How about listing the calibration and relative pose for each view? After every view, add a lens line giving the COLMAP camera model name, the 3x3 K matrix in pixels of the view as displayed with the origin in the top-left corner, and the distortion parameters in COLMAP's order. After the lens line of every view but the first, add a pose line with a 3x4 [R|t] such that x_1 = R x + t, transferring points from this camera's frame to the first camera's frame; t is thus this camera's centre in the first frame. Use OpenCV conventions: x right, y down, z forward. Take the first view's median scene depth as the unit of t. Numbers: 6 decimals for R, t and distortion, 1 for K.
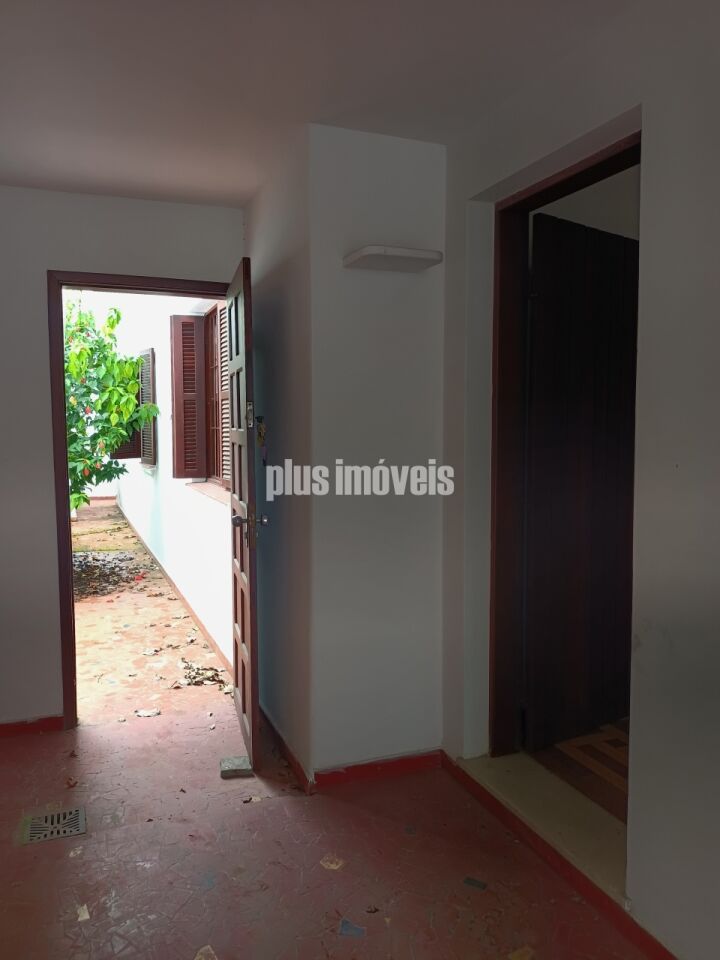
lens RADIAL K [[719.0, 0, 358.3], [0, 719.0, 480.2], [0, 0, 1]] dist [0.038187, -0.042841]
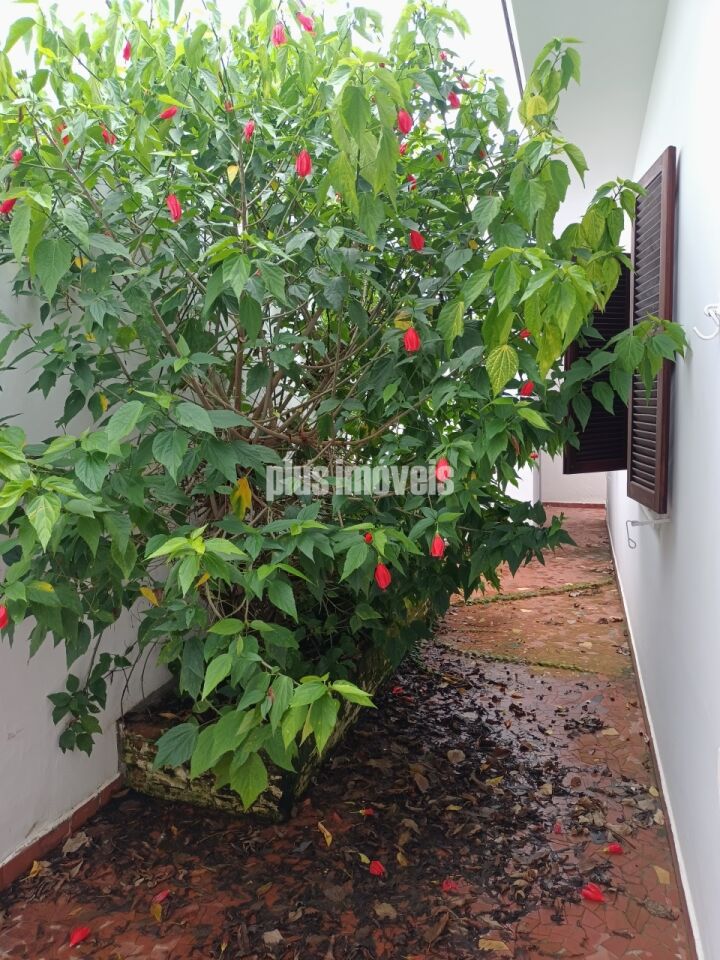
lens RADIAL K [[719.0, 0, 358.0], [0, 719.0, 478.2], [0, 0, 1]] dist [0.038187, -0.042841]
pose [[0.774182, 0.044378, -0.631406, -0.191964], [-0.027783, 0.998960, 0.036146, -0.047754], [0.632354, -0.010441, 0.774610, 0.689857]]
